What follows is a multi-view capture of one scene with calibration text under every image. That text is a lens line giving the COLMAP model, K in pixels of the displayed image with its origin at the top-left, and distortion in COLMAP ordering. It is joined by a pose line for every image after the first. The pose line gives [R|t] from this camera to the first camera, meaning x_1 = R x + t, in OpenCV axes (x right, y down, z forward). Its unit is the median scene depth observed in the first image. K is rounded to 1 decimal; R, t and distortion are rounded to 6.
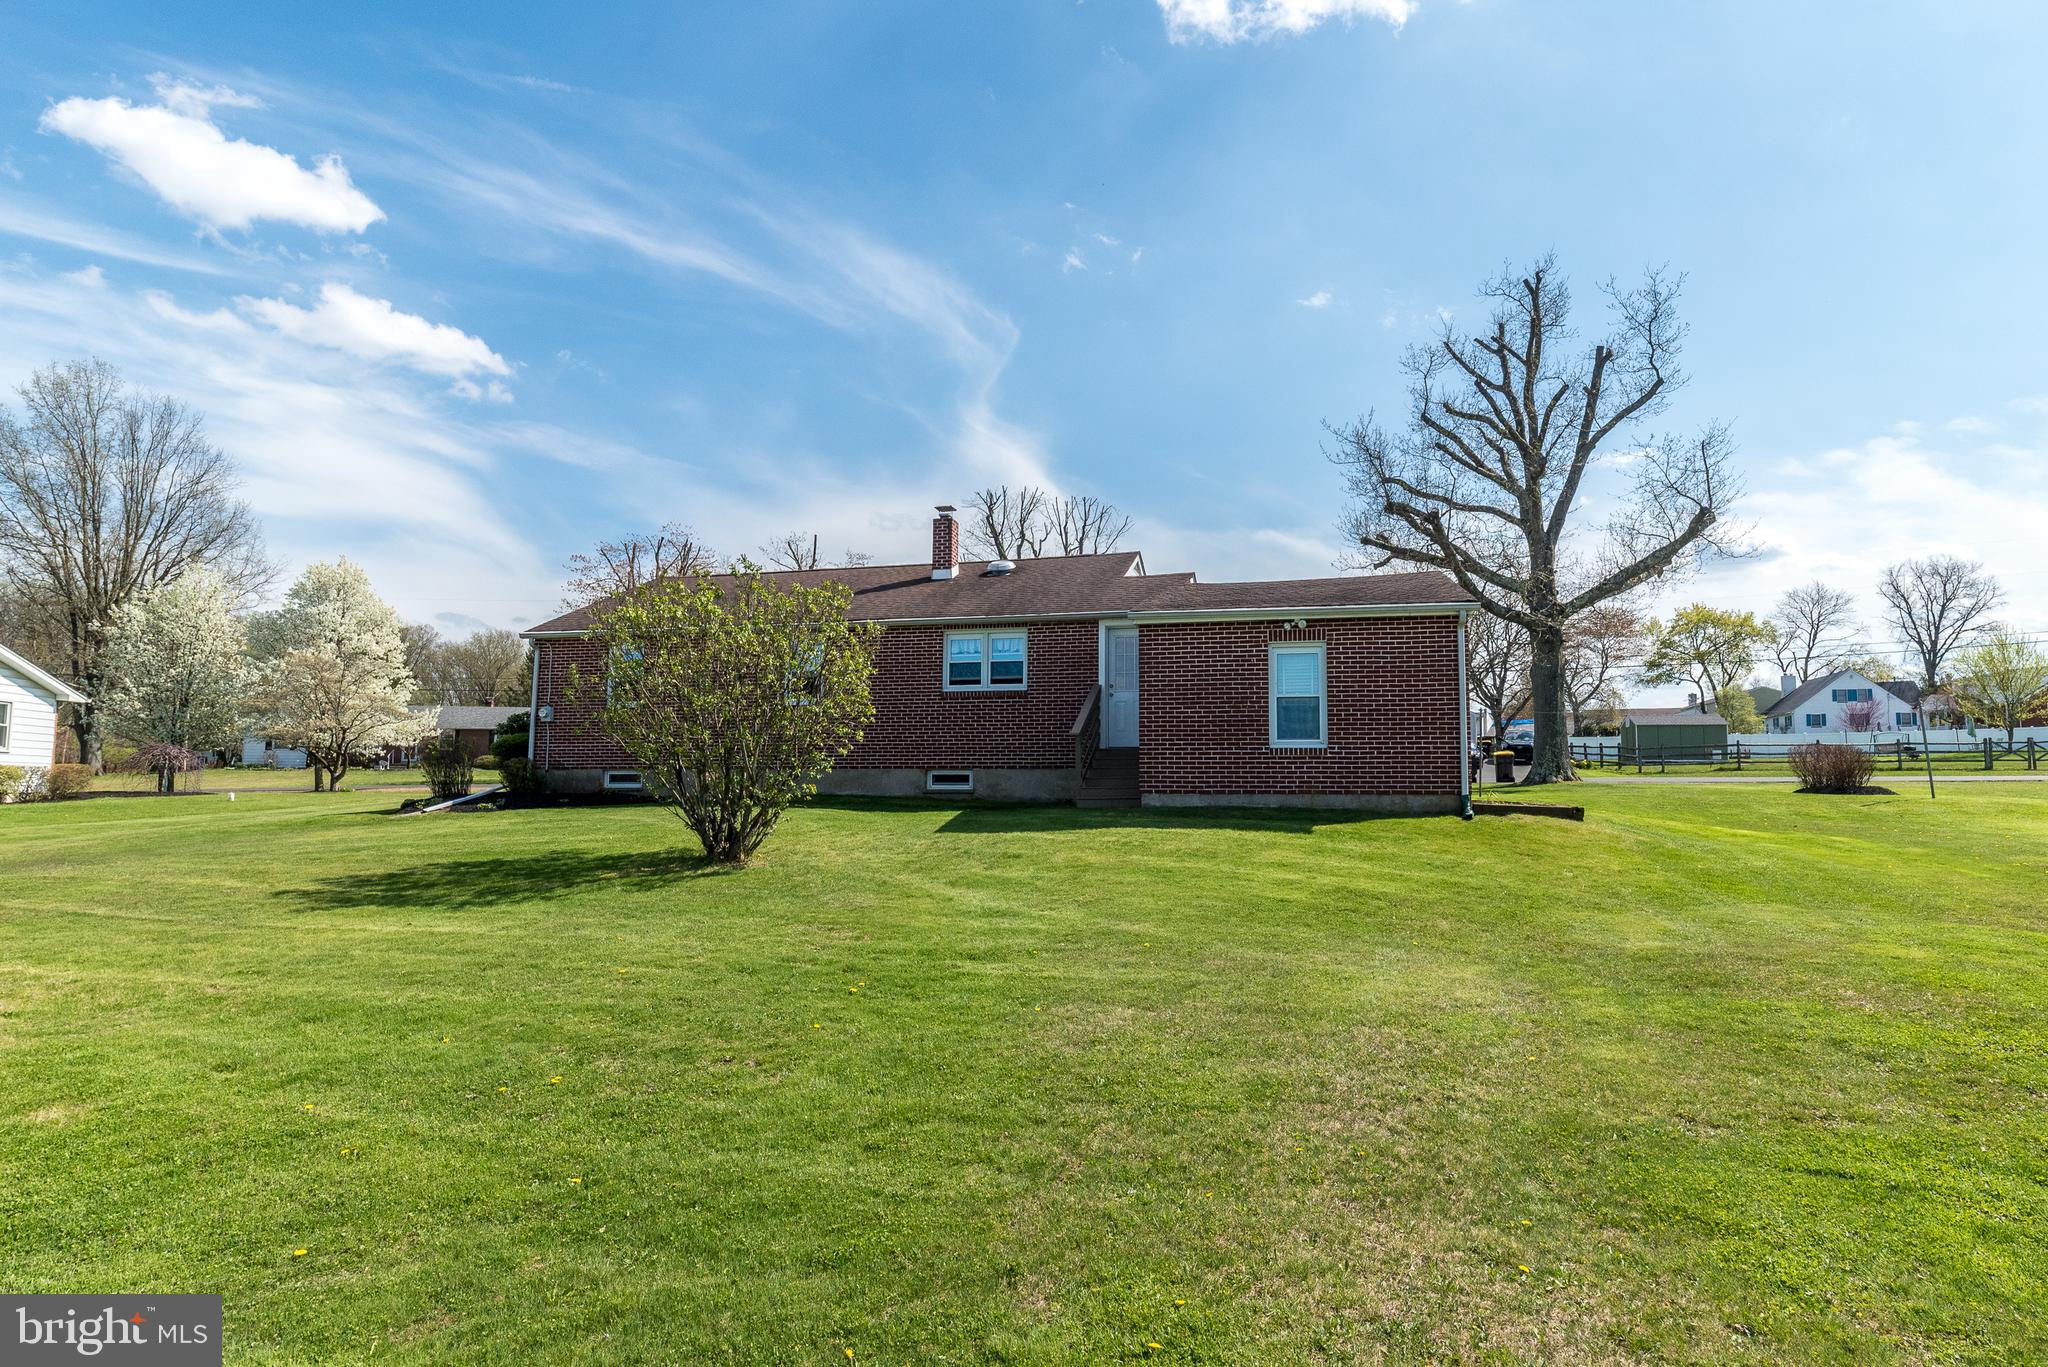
lens RADIAL K [[895.1, 0, 1024.0], [0, 895.1, 683.5], [0, 0, 1]] dist [0.010096, -0.000327]
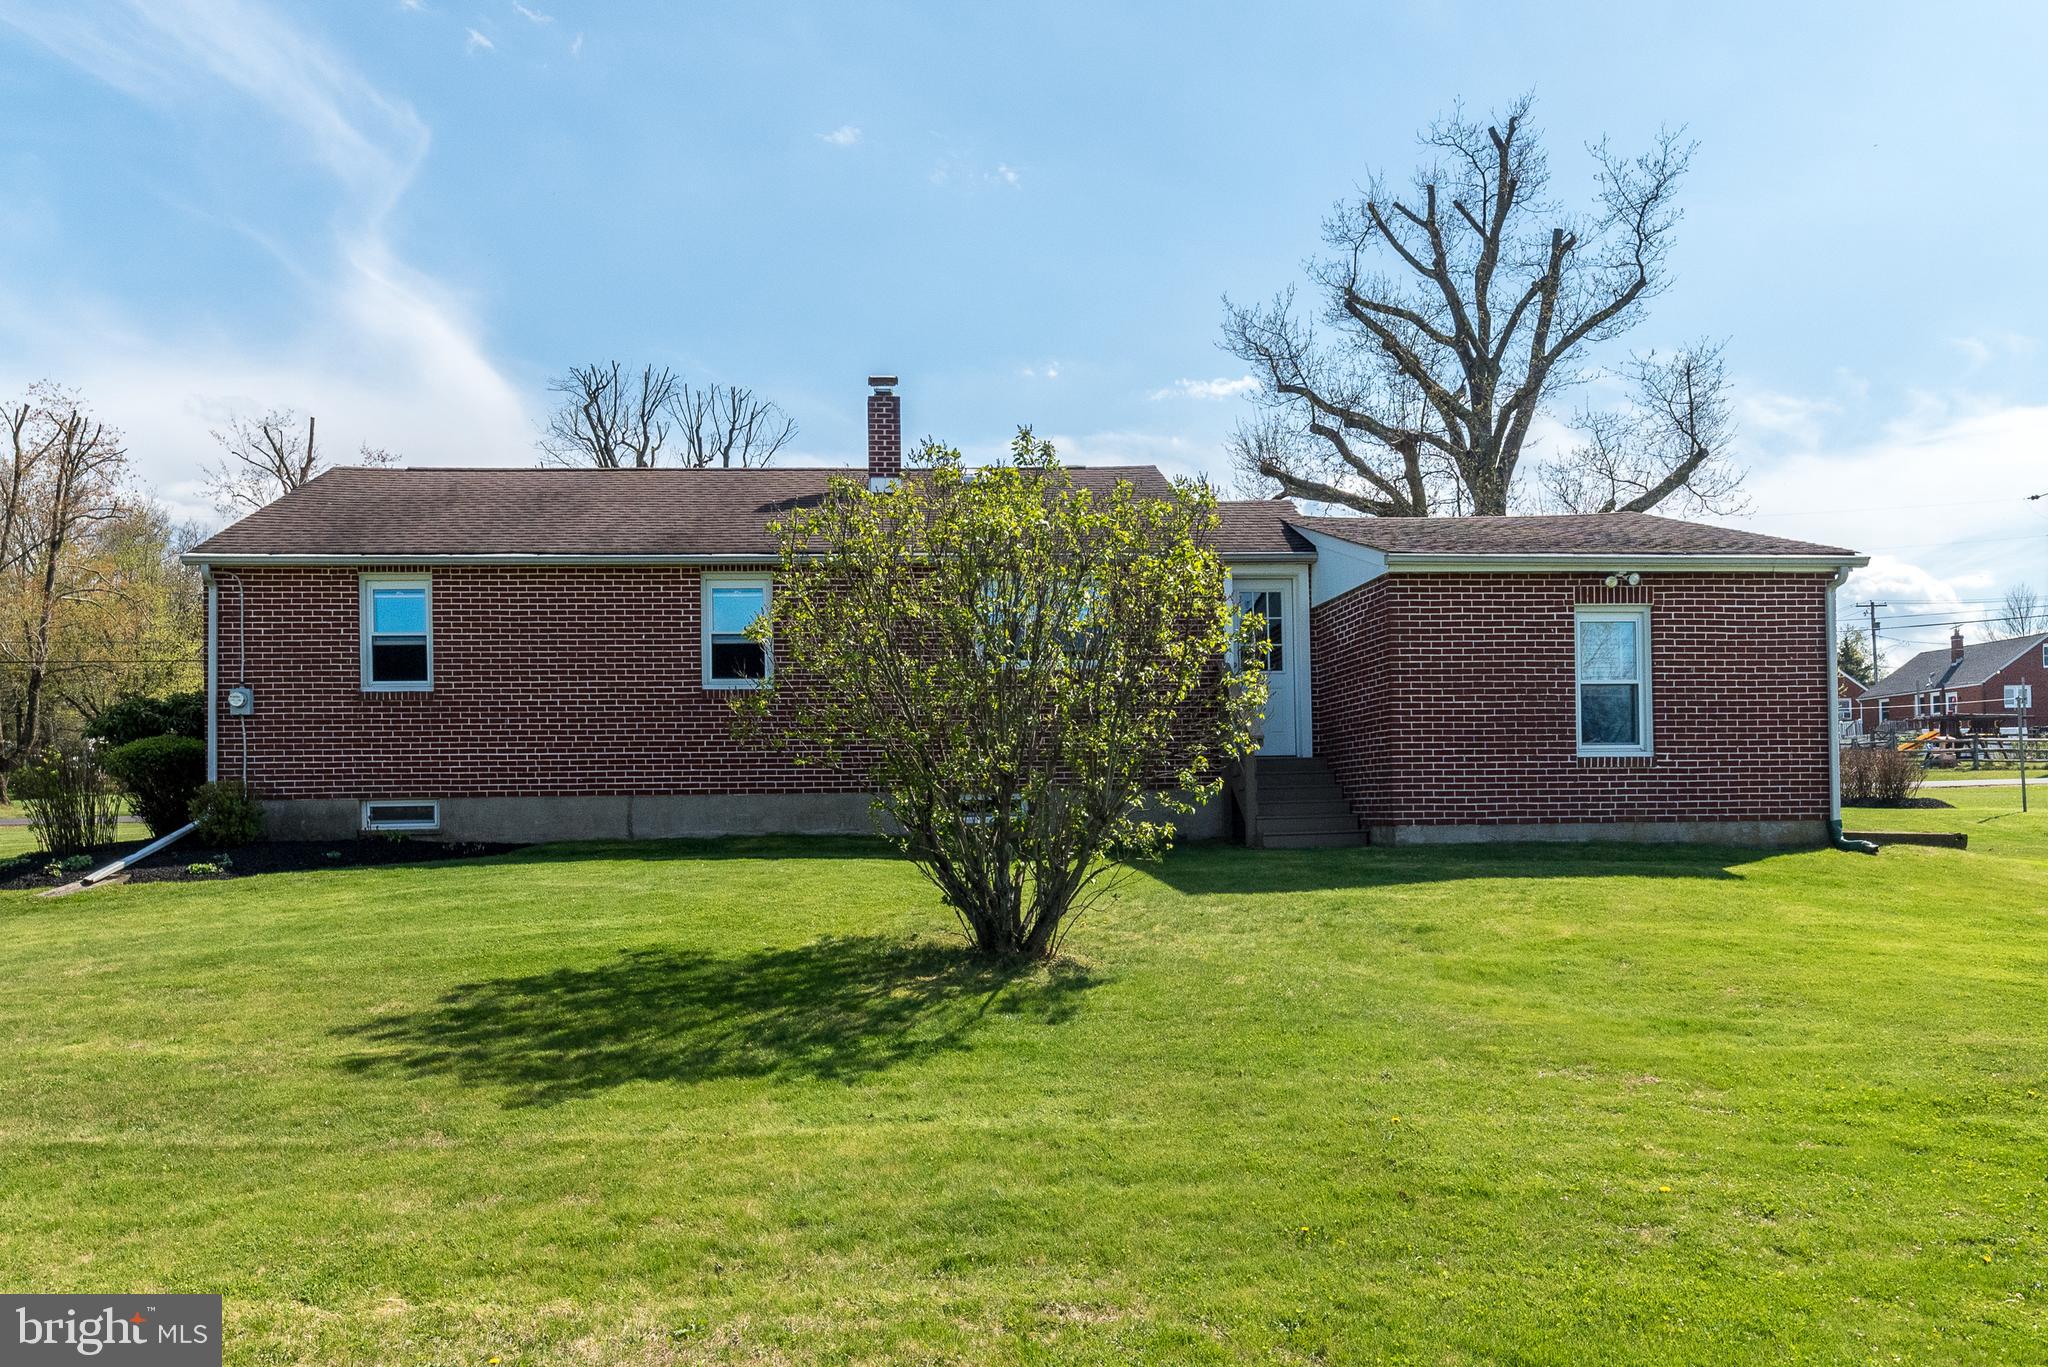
lens RADIAL K [[1281.8, 0, 1023.9], [0, 1281.8, 736.4], [0, 0, 1]] dist [0.003524, -0.000582]
pose [[0.968293, -0.001278, 0.249812, -0.257864], [-0.013406, 0.998280, 0.057073, 0.003262], [-0.249456, -0.058612, 0.966611, 0.097379]]
